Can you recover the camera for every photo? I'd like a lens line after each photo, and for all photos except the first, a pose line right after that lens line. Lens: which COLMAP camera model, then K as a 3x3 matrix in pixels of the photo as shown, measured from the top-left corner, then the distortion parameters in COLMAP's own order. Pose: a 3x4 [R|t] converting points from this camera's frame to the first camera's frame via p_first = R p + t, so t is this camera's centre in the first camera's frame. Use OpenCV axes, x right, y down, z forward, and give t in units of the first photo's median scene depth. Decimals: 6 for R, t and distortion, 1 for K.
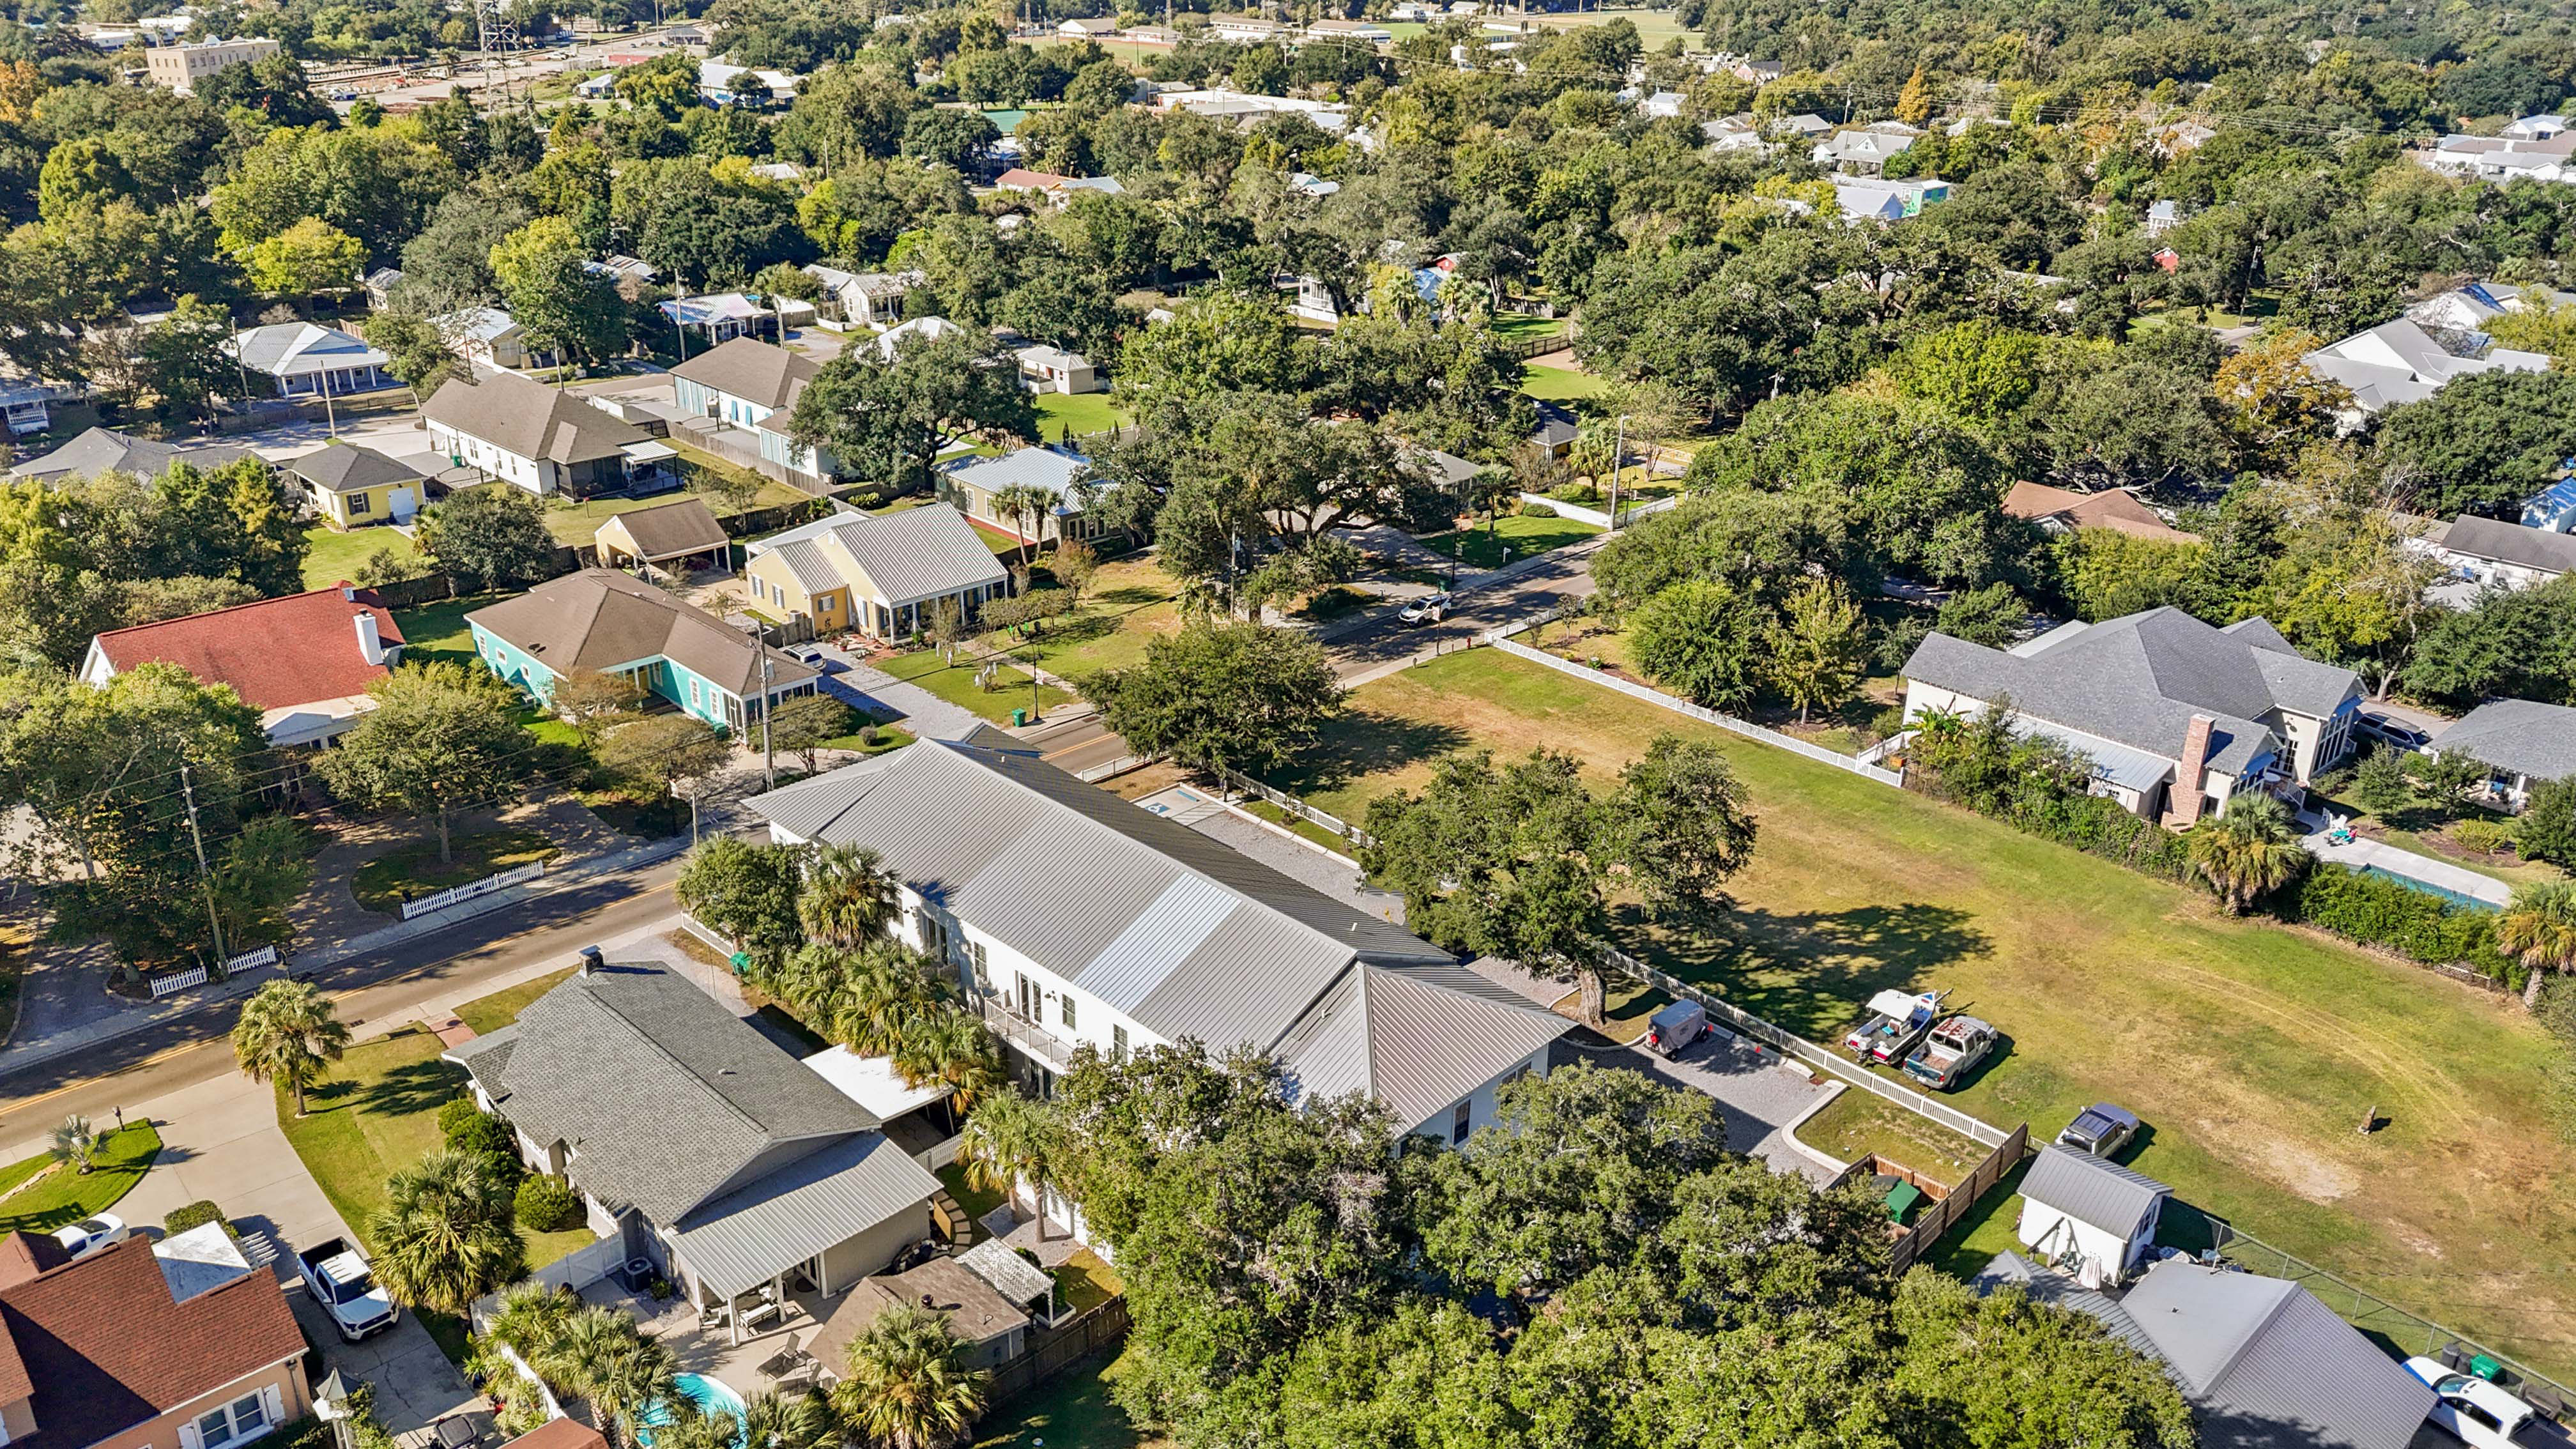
lens RADIAL K [[1864.4, 0, 1264.2], [0, 1864.4, 736.2], [0, 0, 1]] dist [0.059301, -0.057702]
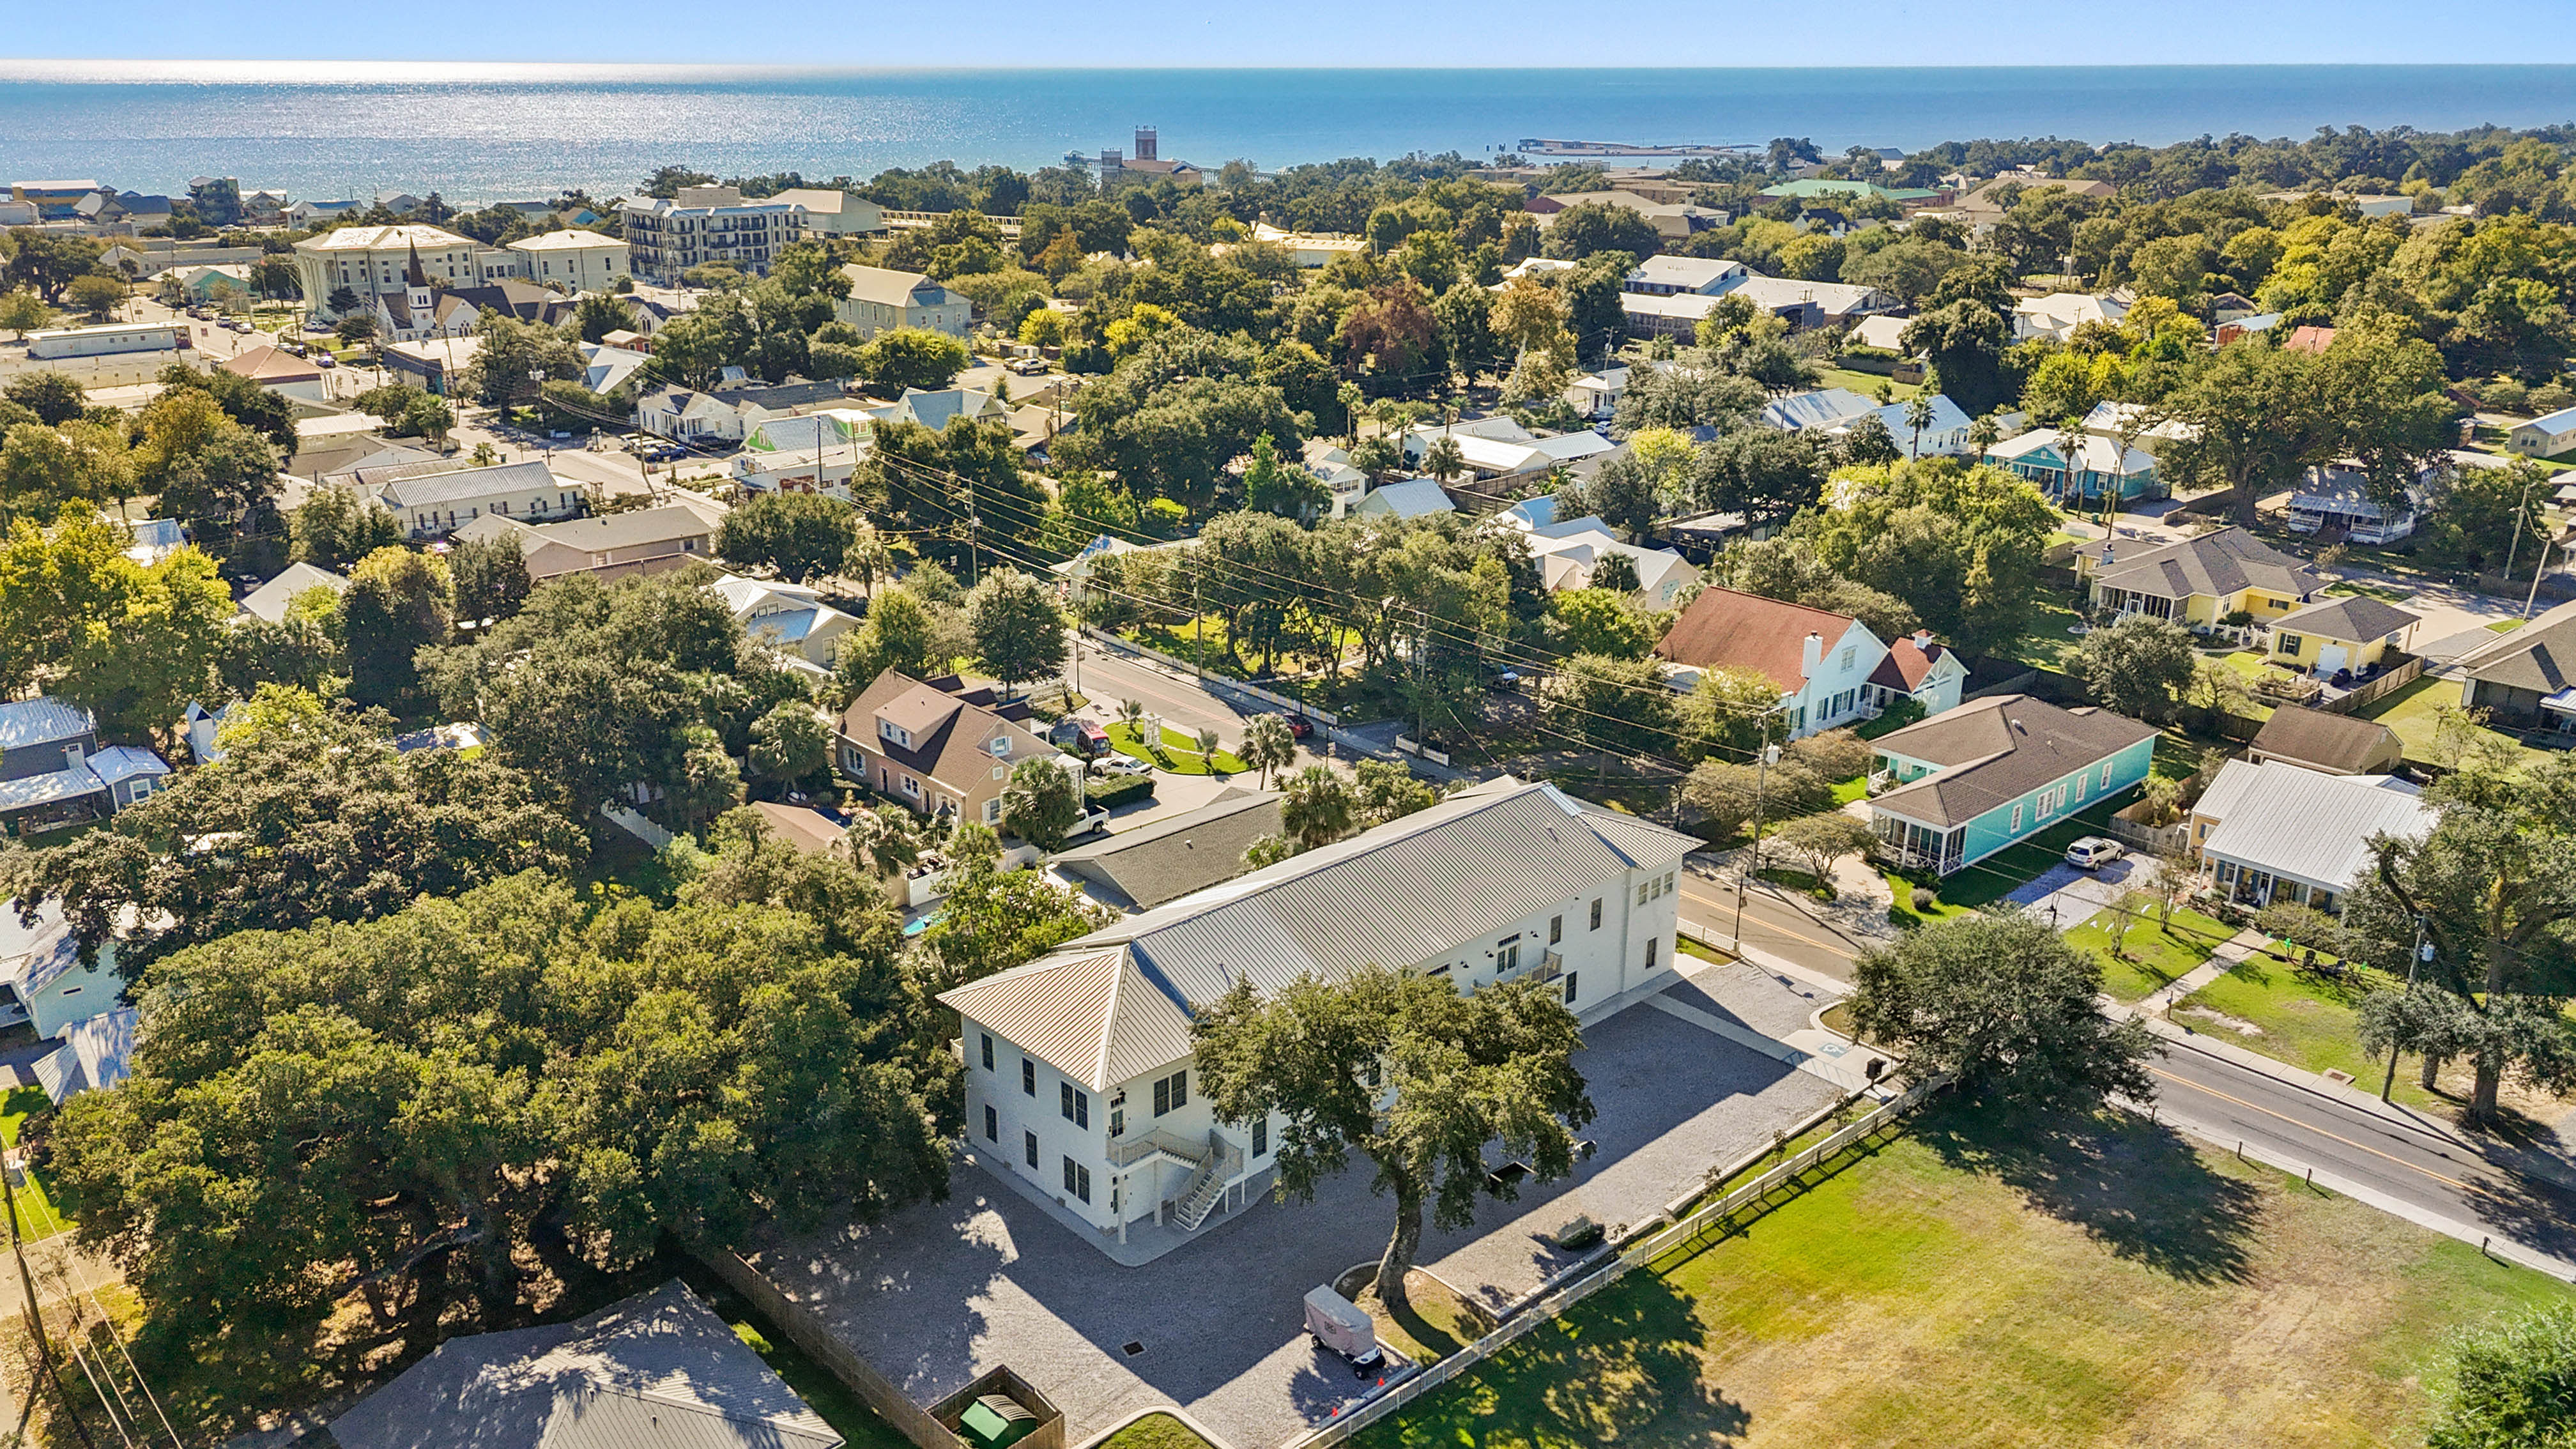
lens RADIAL K [[1864.4, 0, 1264.2], [0, 1864.4, 736.2], [0, 0, 1]] dist [0.059301, -0.057702]
pose [[-0.026313, 0.322925, -0.946059, 0.791472], [-0.399767, 0.864017, 0.306040, -0.269758], [0.916239, 0.386256, 0.106359, 0.643229]]
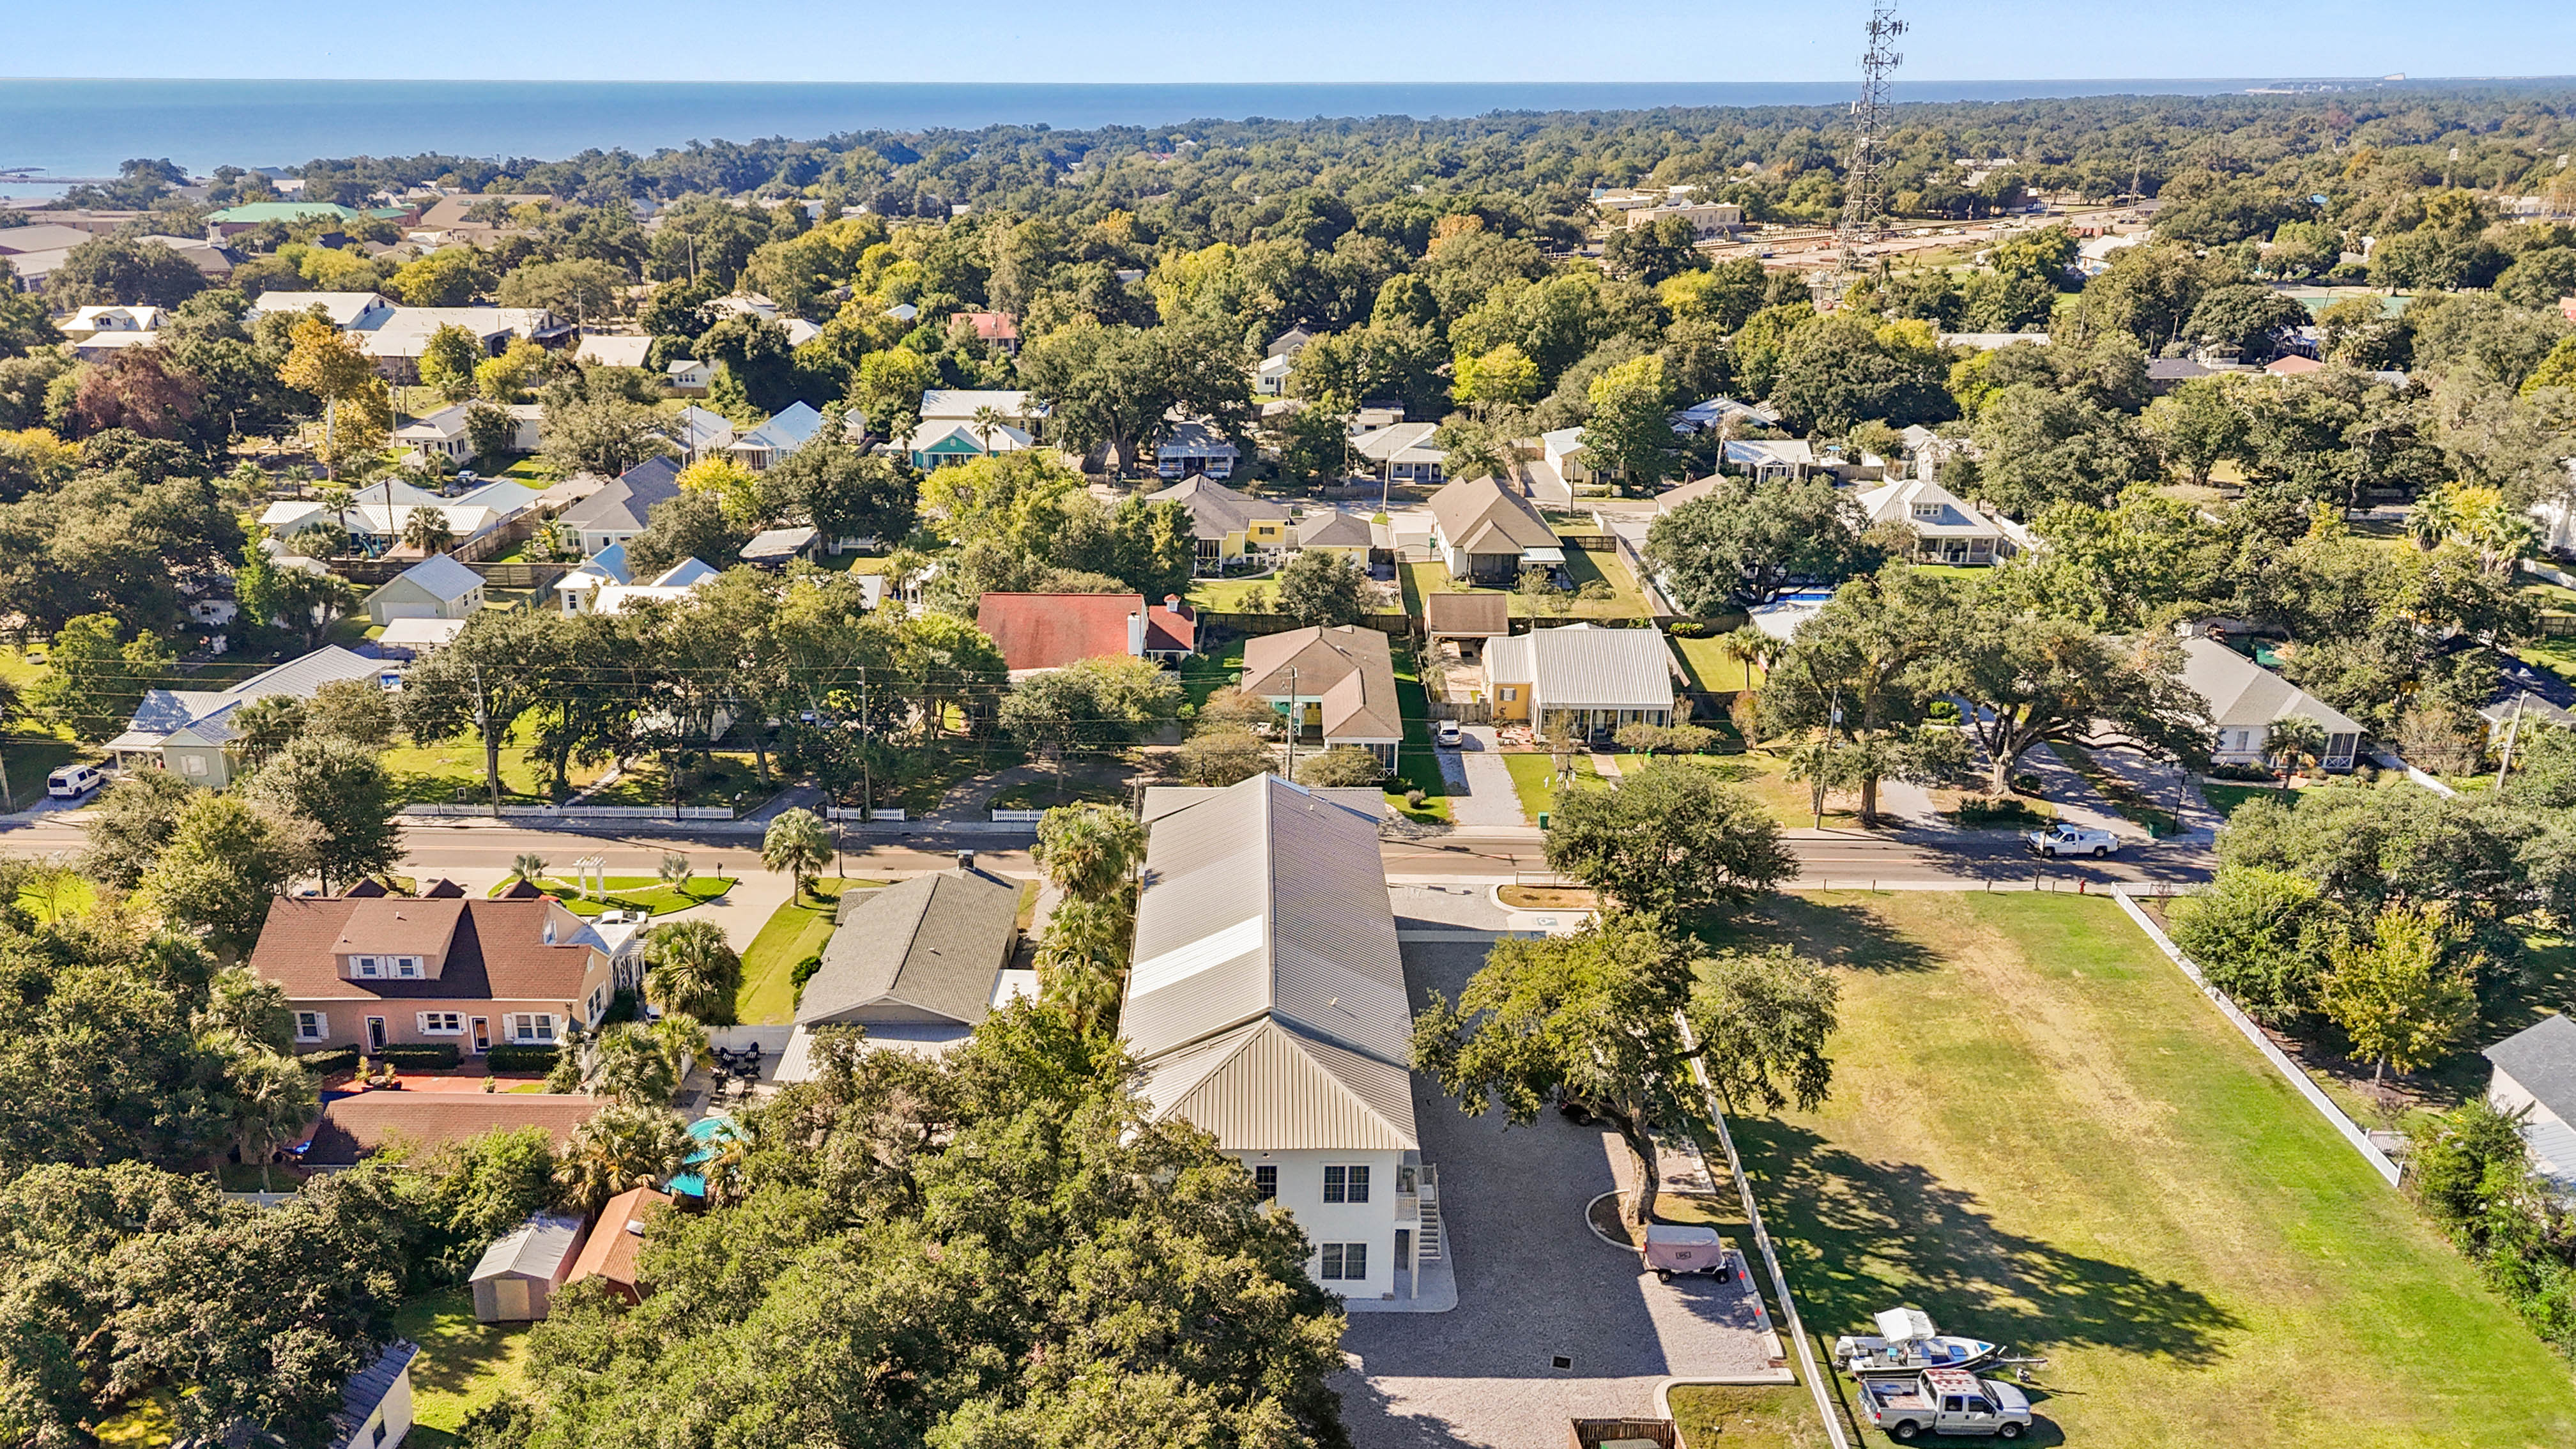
lens RADIAL K [[1864.4, 0, 1264.2], [0, 1864.4, 736.2], [0, 0, 1]] dist [0.059301, -0.057702]
pose [[0.709948, 0.219024, -0.669330, 0.537881], [-0.273223, 0.961629, 0.024869, -0.046146], [0.649094, 0.165220, 0.742549, 0.116373]]
